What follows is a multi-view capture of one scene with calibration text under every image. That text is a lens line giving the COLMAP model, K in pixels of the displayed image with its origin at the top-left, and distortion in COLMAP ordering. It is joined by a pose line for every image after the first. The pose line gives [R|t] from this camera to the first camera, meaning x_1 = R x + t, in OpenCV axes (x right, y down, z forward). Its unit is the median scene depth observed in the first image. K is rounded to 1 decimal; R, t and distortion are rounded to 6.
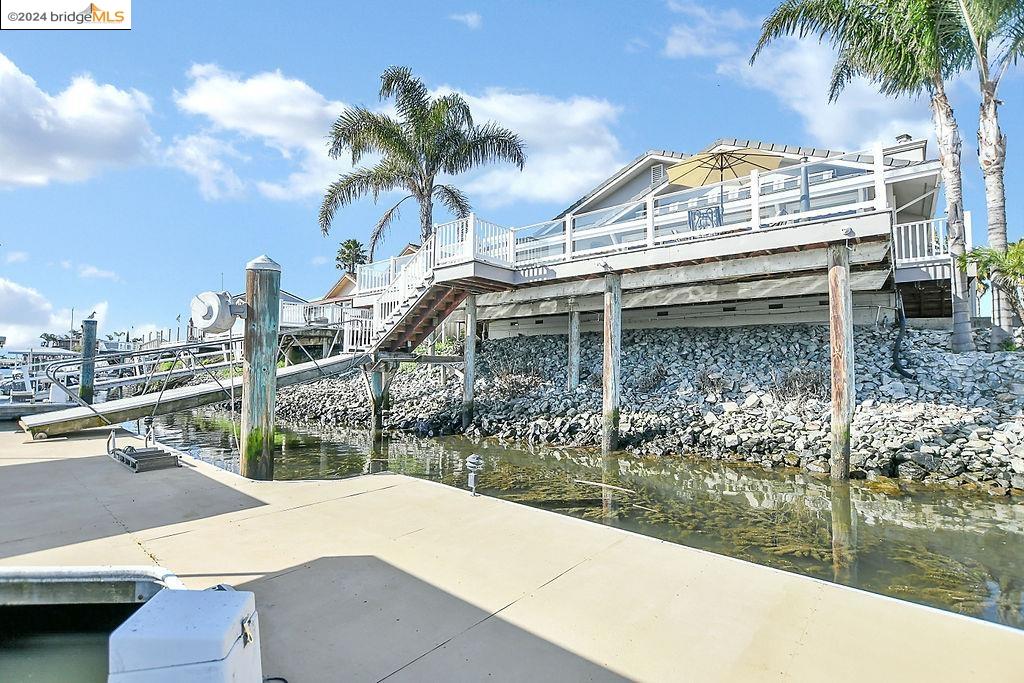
lens RADIAL K [[474.8, 0, 504.6], [0, 474.8, 350.3], [0, 0, 1]] dist [-0.010414, -0.000022]
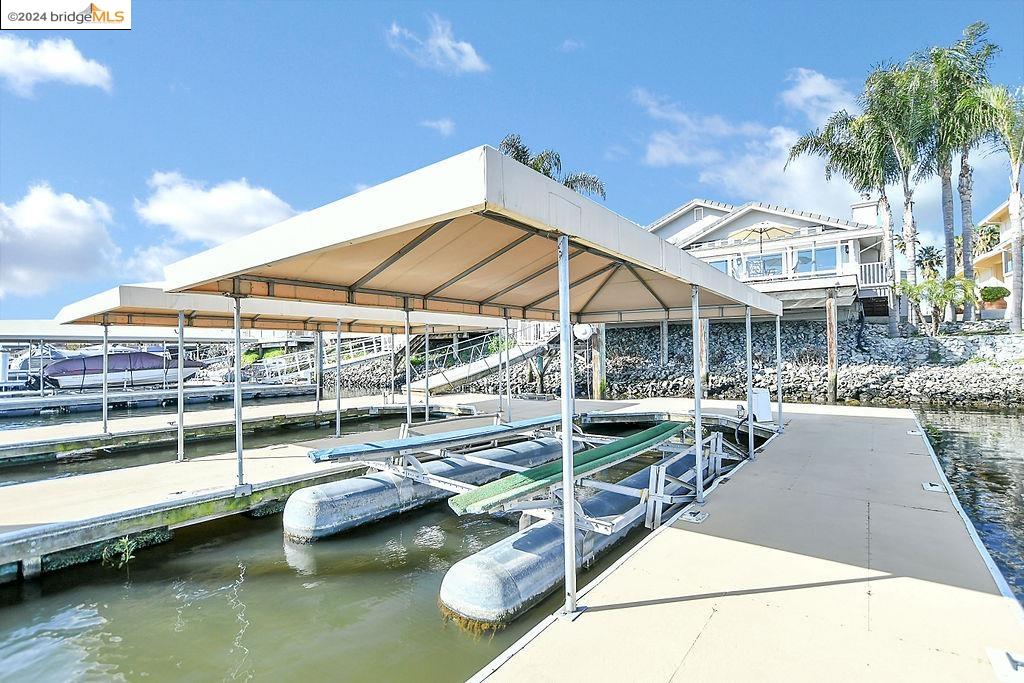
lens RADIAL K [[474.8, 0, 500.9], [0, 474.8, 350.5], [0, 0, 1]] dist [-0.010414, -0.000022]
pose [[0.998815, -0.025076, 0.041712, -0.654889], [0.023589, 0.999082, 0.035759, -0.048137], [-0.042570, -0.034733, 0.998490, -0.795249]]
